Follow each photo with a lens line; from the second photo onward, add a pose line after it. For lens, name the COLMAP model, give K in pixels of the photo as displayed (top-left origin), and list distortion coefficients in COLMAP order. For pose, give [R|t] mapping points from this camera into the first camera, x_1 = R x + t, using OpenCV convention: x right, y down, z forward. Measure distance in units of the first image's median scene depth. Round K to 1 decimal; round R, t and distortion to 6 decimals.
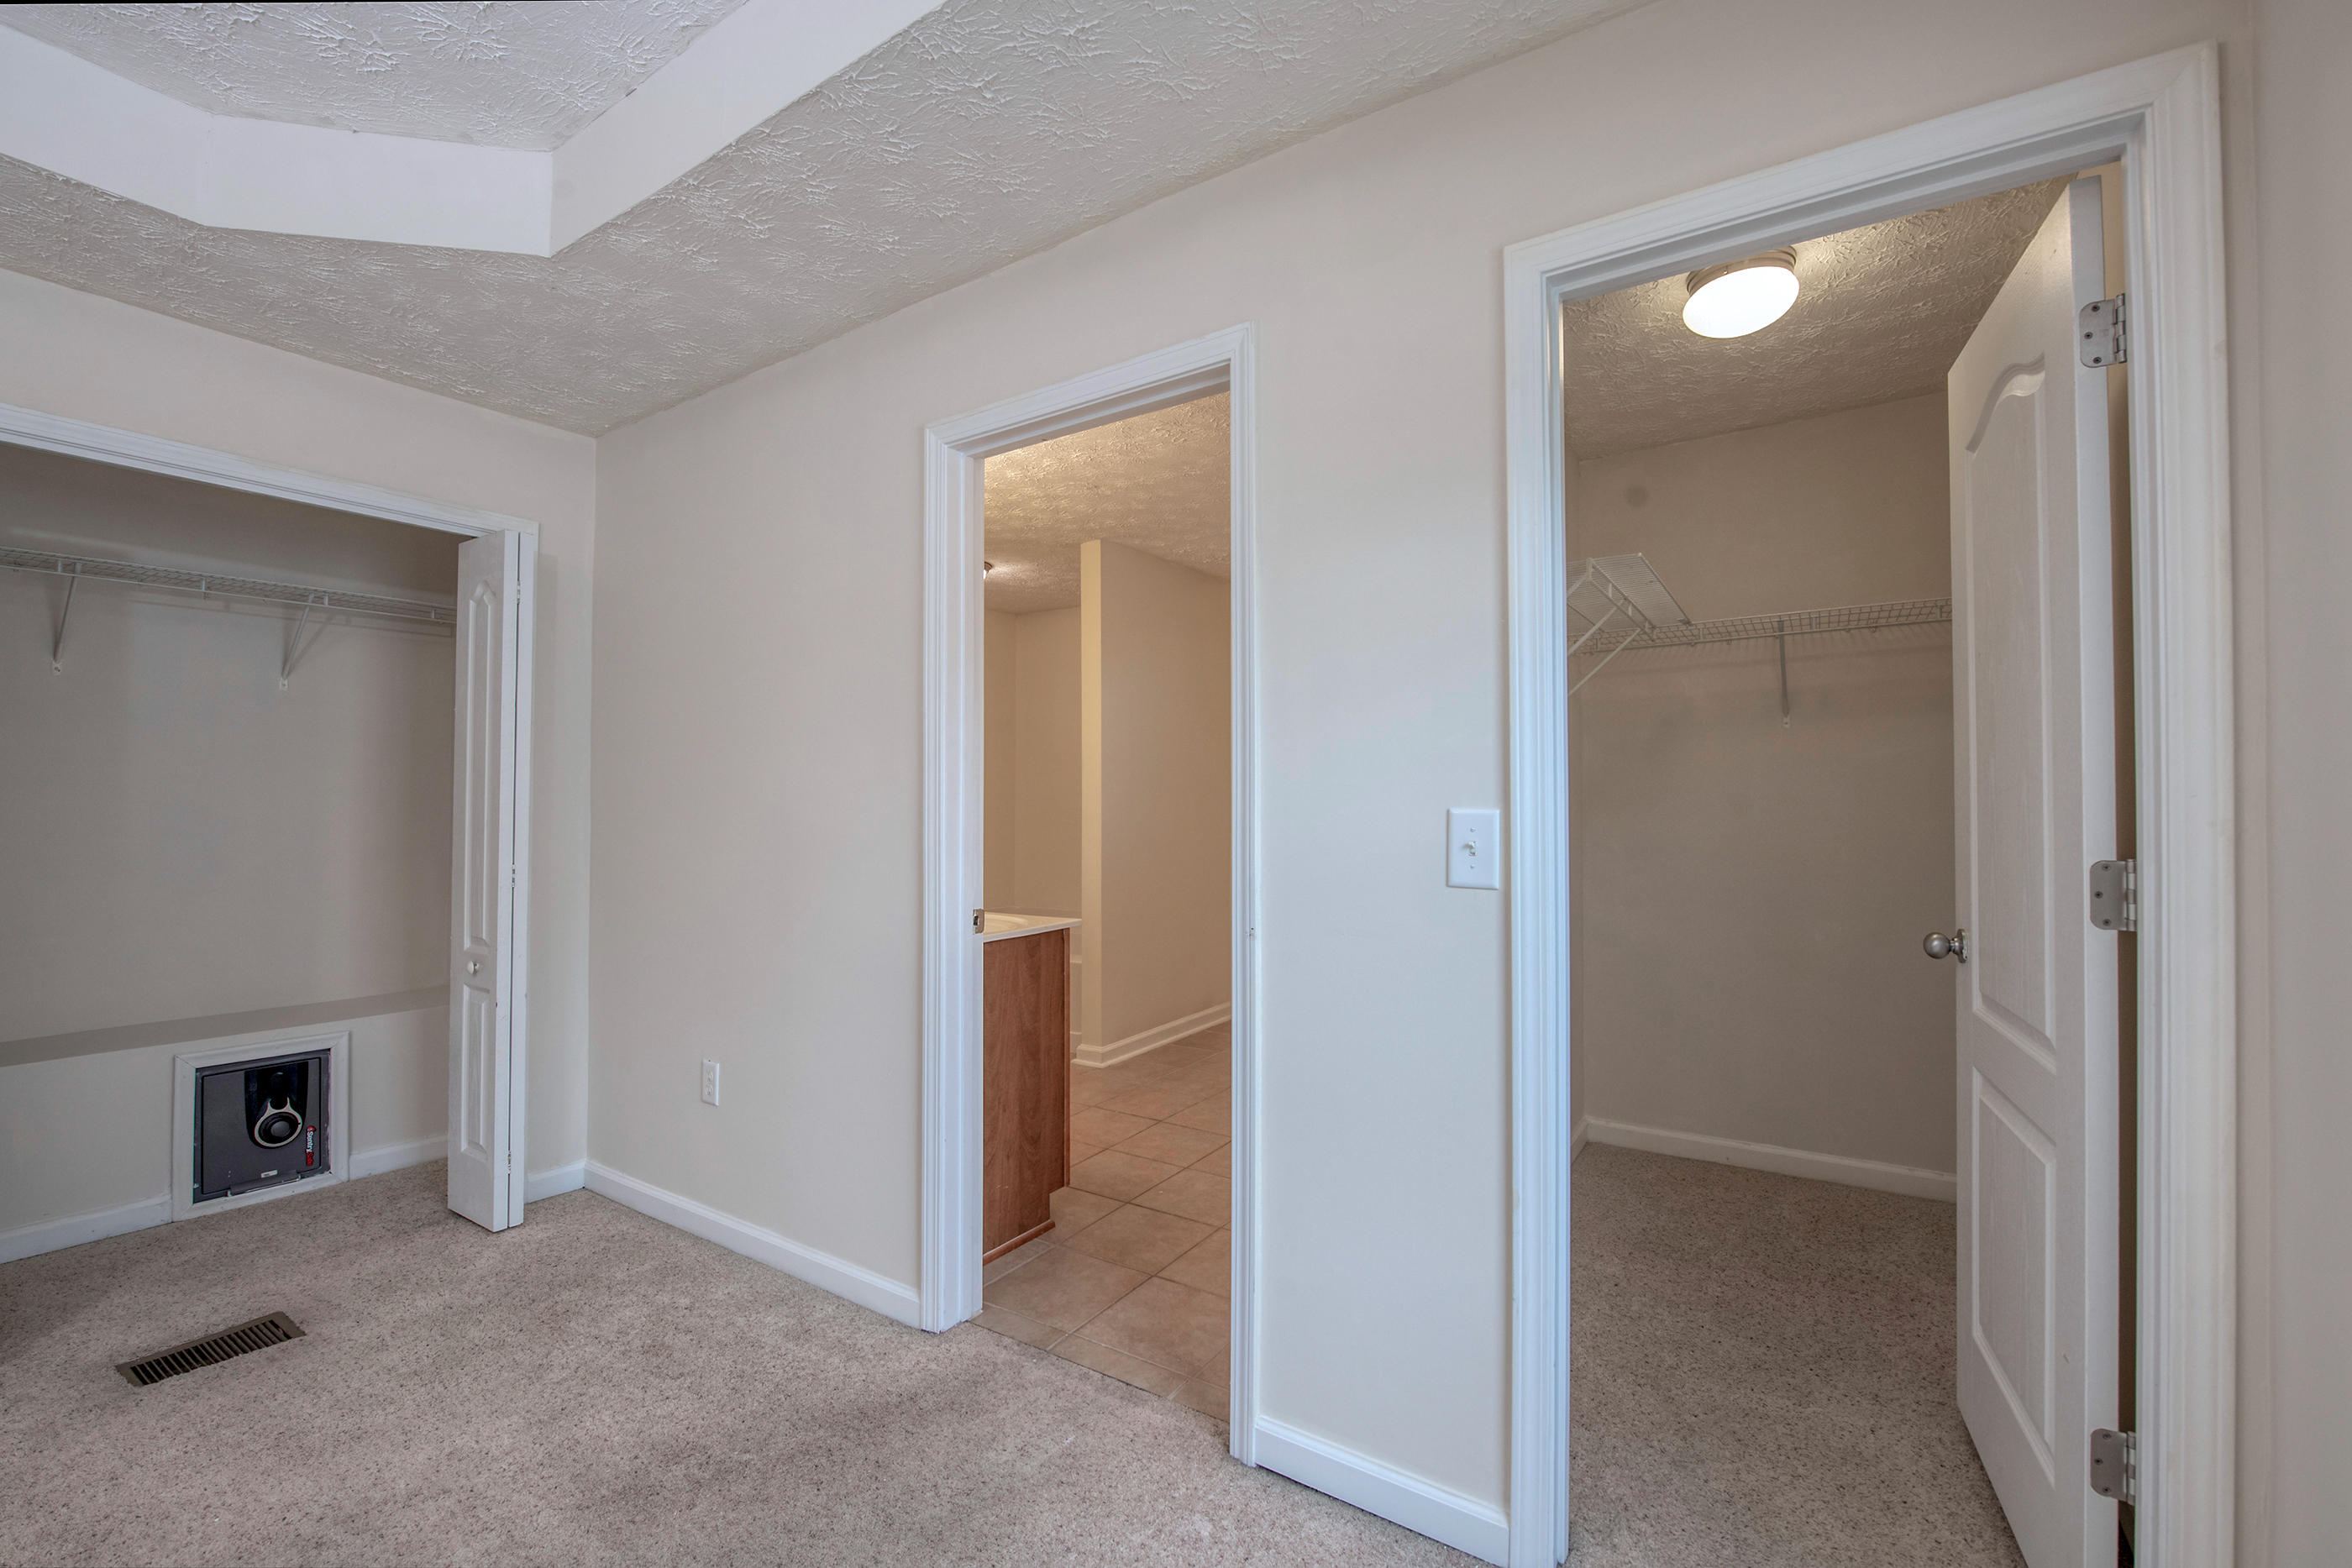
lens RADIAL K [[989.3, 0, 1154.9], [0, 989.3, 787.5], [0, 0, 1]] dist [-0.001899, -0.000785]
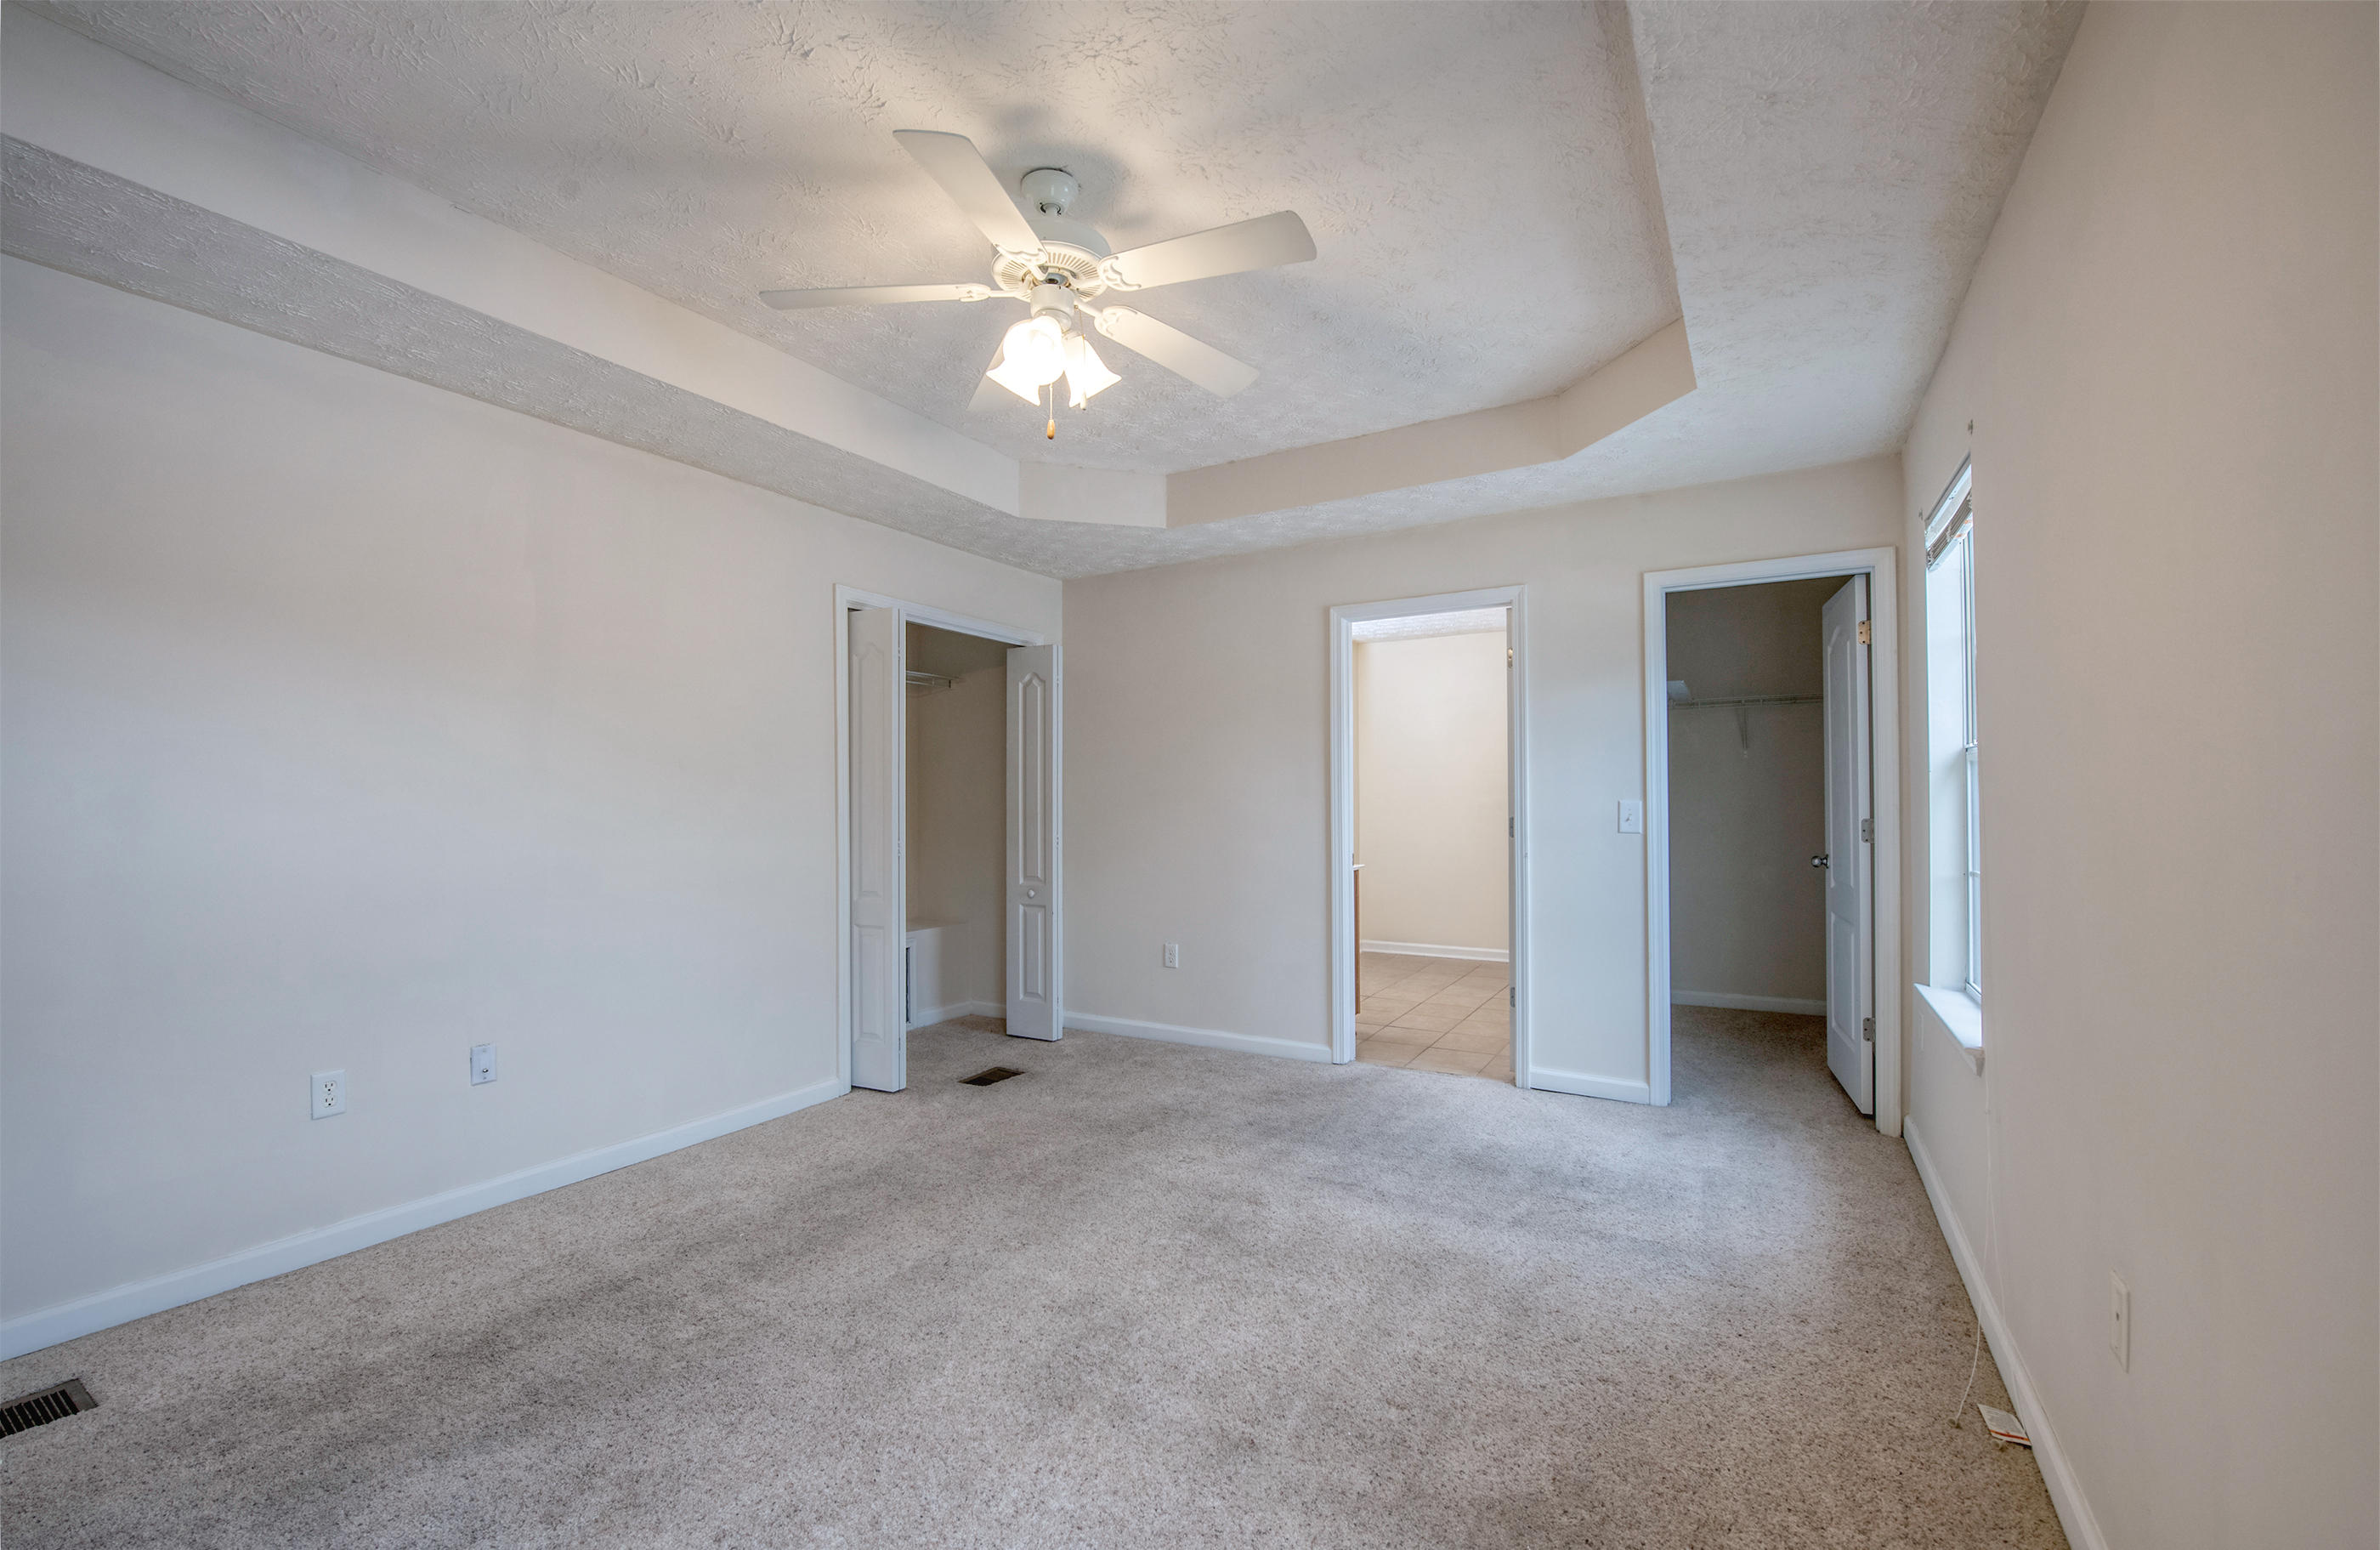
lens RADIAL K [[986.0, 0, 1195.4], [0, 986.0, 784.1], [0, 0, 1]] dist [0.008112, 0.000001]
pose [[0.996860, -0.003442, 0.079105, -0.695129], [0.002833, 0.999966, 0.007806, -0.031838], [-0.079130, -0.007557, 0.996836, -0.993212]]
